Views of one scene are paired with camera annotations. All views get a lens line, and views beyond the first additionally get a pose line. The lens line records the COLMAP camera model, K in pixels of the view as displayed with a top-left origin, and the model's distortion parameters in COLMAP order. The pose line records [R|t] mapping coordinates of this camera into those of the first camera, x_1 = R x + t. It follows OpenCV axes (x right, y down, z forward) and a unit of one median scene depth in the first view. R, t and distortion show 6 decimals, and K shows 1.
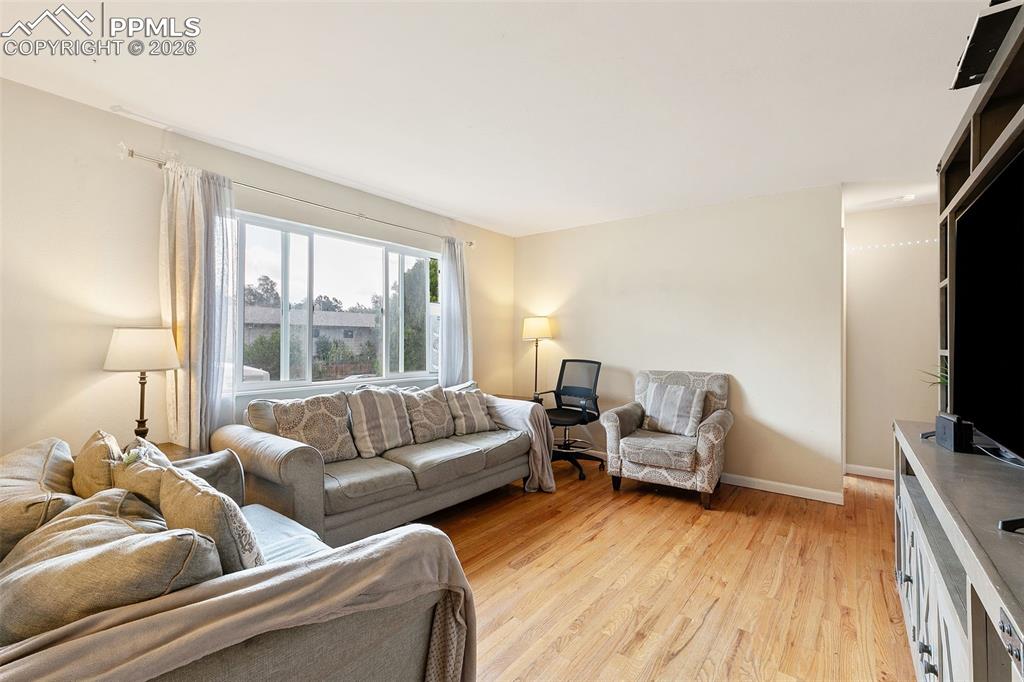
lens RADIAL K [[455.3, 0, 509.1], [0, 455.3, 343.0], [0, 0, 1]] dist [0.005617, -0.000623]
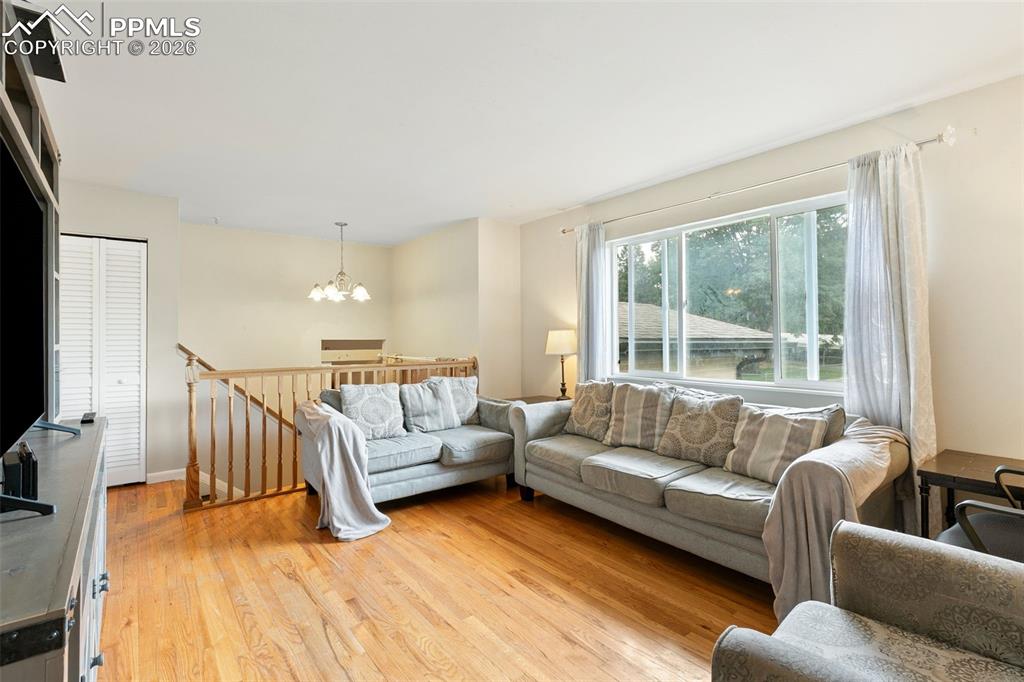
lens RADIAL K [[476.0, 0, 513.4], [0, 476.0, 335.1], [0, 0, 1]] dist [0.001706, -0.000047]
pose [[-0.249240, -0.007995, -0.968409, 0.915961], [0.002997, 0.999955, -0.009027, 0.000957], [0.968437, -0.005152, -0.249205, 1.162282]]
